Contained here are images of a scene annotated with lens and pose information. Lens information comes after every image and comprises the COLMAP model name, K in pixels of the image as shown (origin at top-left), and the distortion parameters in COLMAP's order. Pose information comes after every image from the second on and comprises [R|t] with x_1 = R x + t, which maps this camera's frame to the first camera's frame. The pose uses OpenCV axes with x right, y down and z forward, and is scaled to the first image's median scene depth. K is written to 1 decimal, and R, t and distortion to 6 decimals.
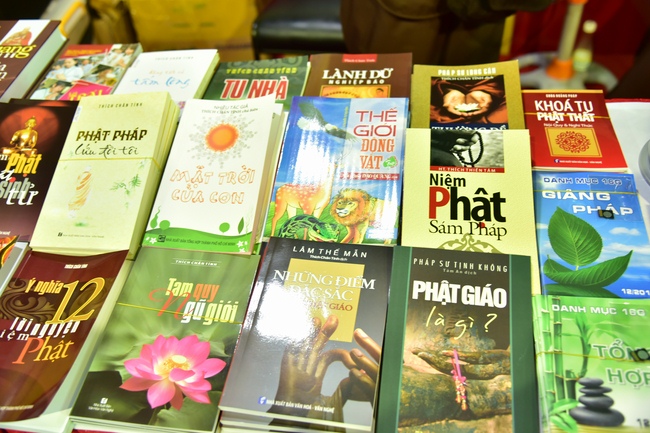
lens RADIAL K [[610.9, 0, 325.0], [0, 610.9, 216.1], [0, 0, 1]] dist [-0.016724, 0.000000]
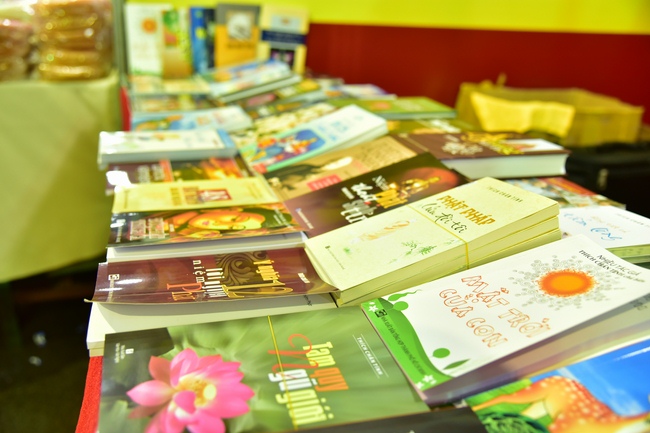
lens RADIAL K [[610.9, 0, 324.6], [0, 610.9, 216.7], [0, 0, 1]] dist [-0.016724, 0.000000]
pose [[0.411550, 0.410031, -0.813941, 0.250599], [-0.722144, 0.691540, -0.016765, 0.019529], [0.555998, 0.594683, 0.580705, 0.509242]]
